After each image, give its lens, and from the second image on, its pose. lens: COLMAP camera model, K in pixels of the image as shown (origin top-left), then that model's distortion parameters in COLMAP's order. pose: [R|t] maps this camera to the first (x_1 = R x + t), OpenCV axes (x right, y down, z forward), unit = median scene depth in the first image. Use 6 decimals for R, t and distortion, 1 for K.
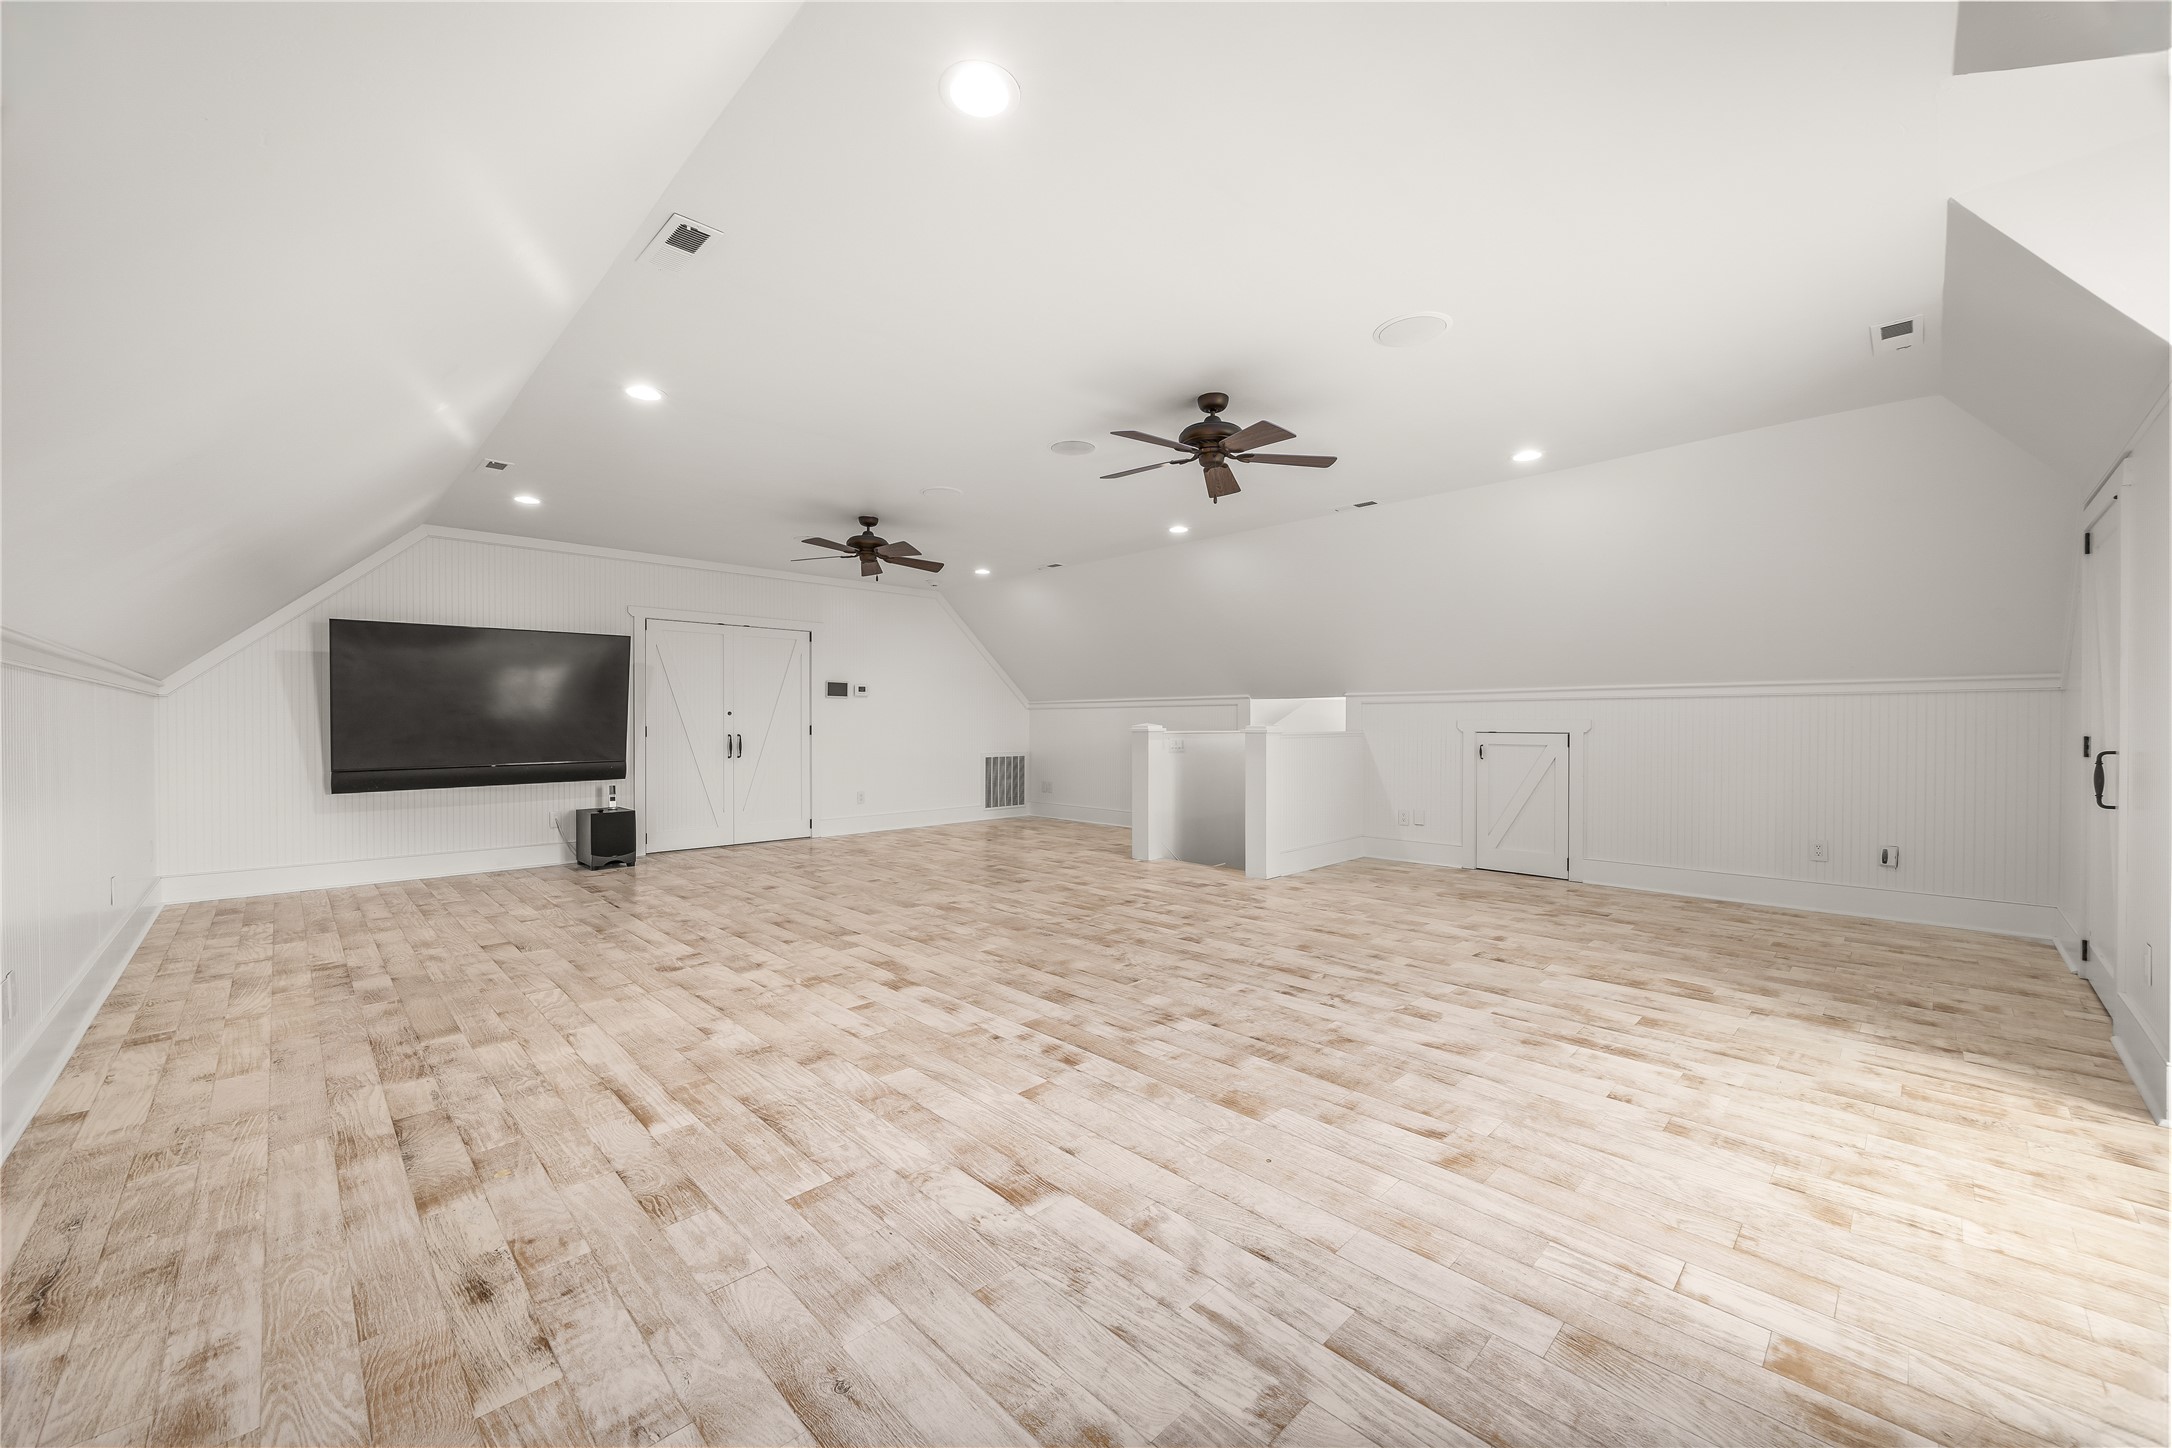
lens RADIAL K [[836.8, 0, 1082.9], [0, 836.8, 697.9], [0, 0, 1]] dist [-0.003952, 0.000113]
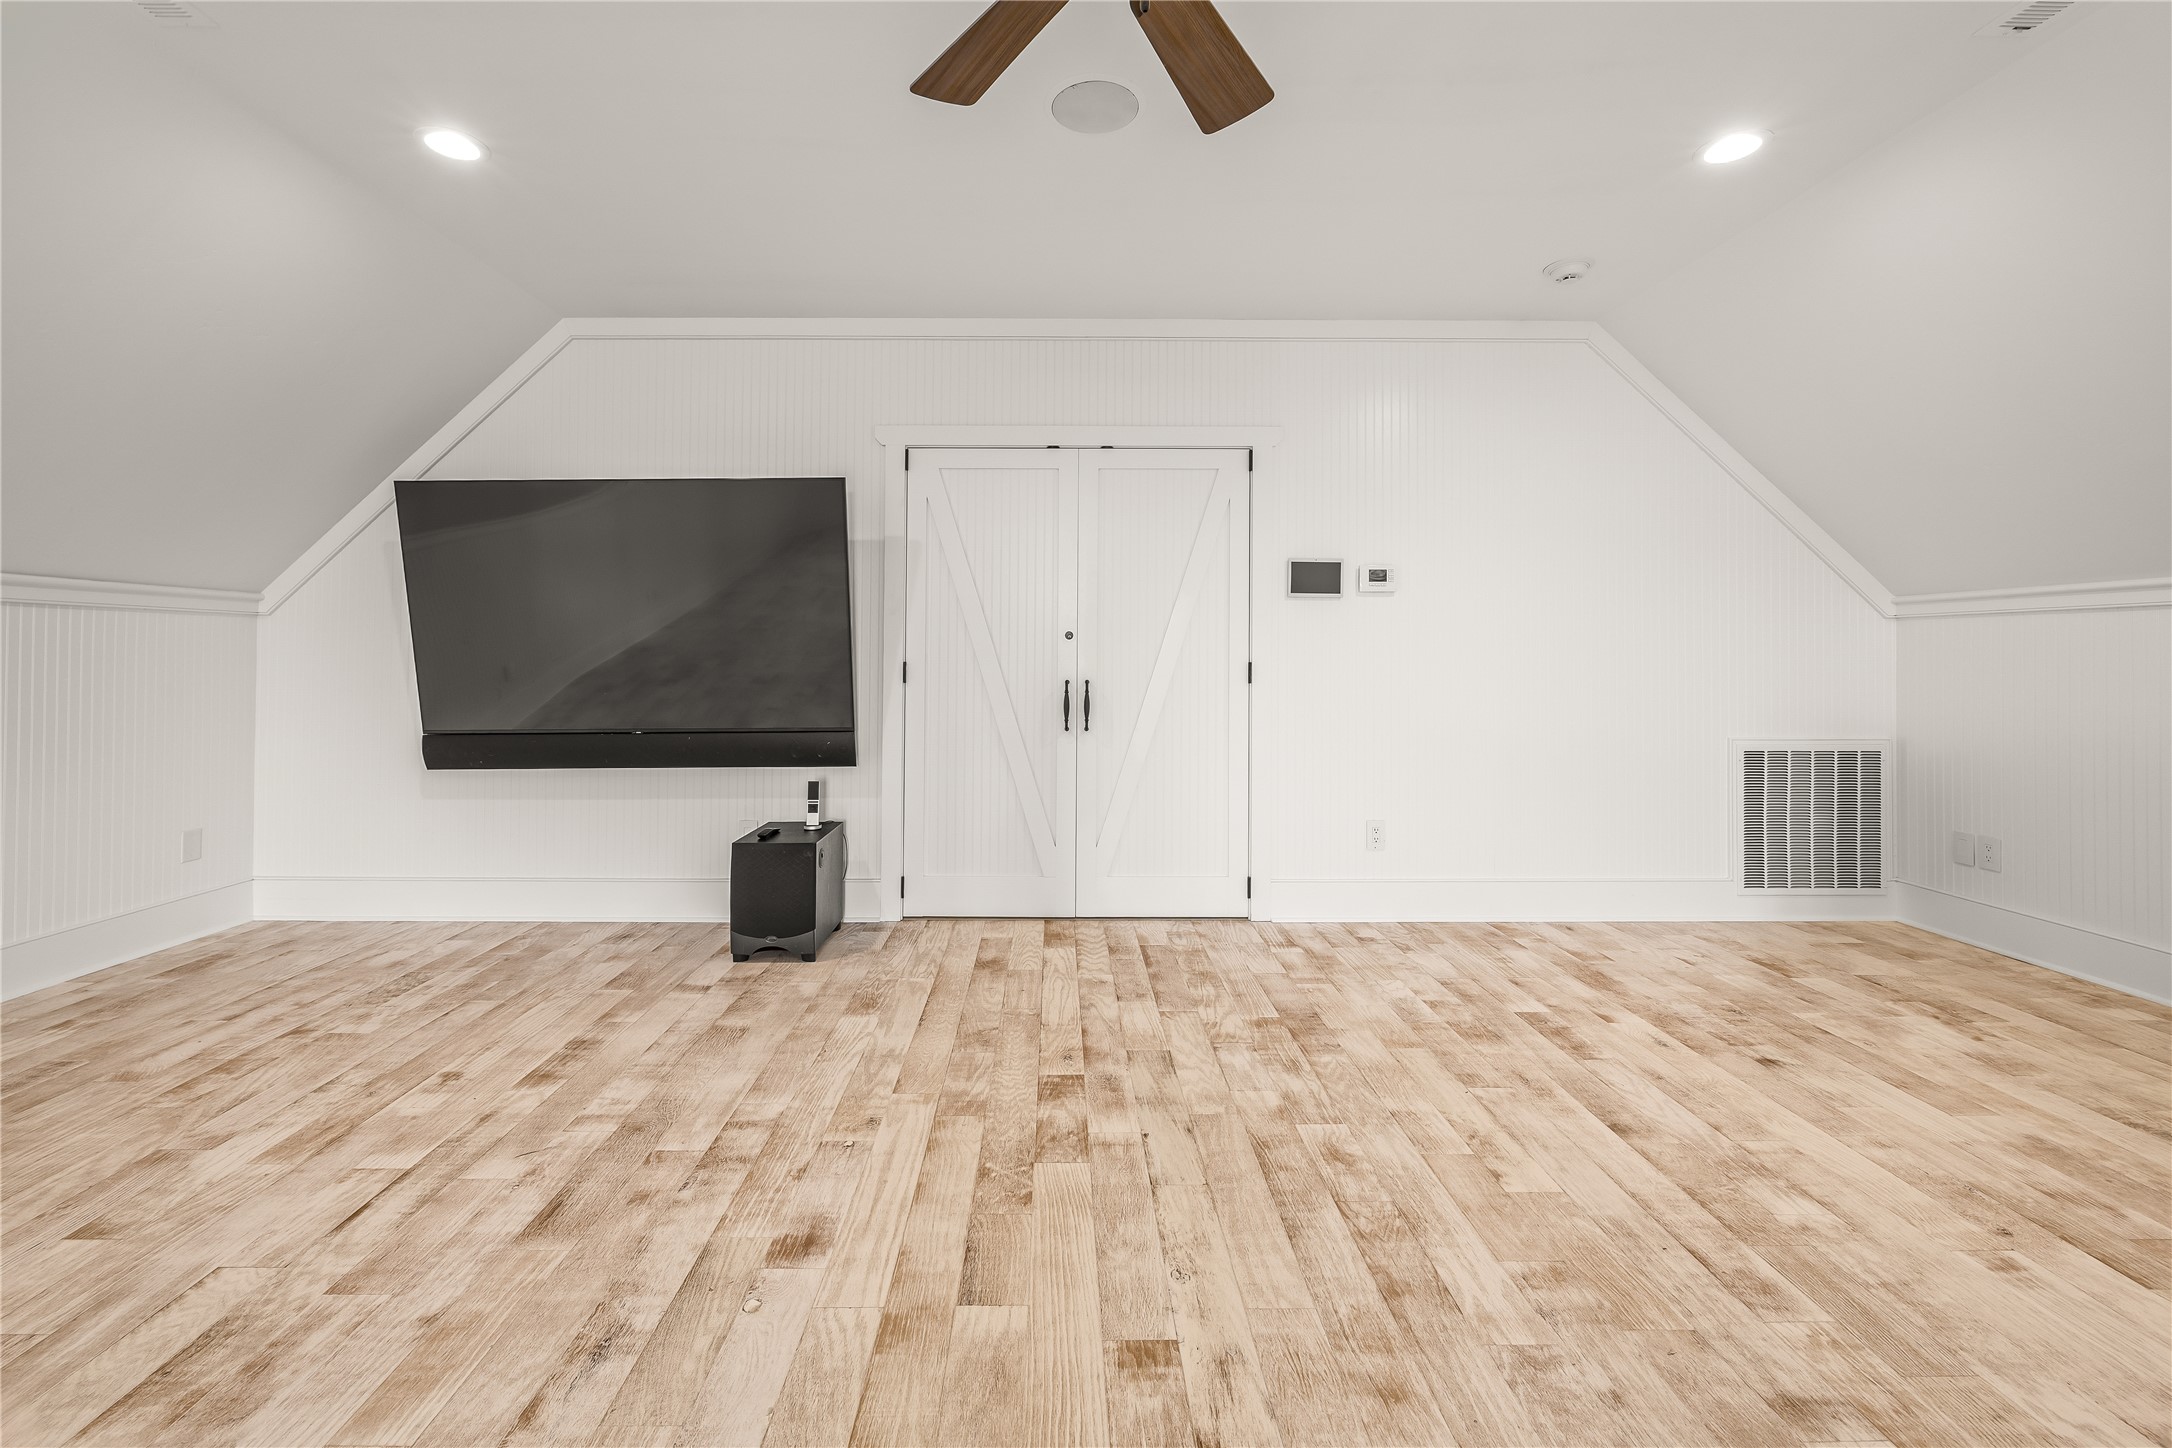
lens RADIAL K [[862.5, 0, 1082.2], [0, 862.5, 651.8], [0, 0, 1]] dist [-0.009673, 0.000020]
pose [[0.720959, -0.000001, -0.692978, -0.076514], [0.018779, 0.999633, 0.019536, 0.017328], [0.692723, -0.027097, 0.720694, 0.618782]]
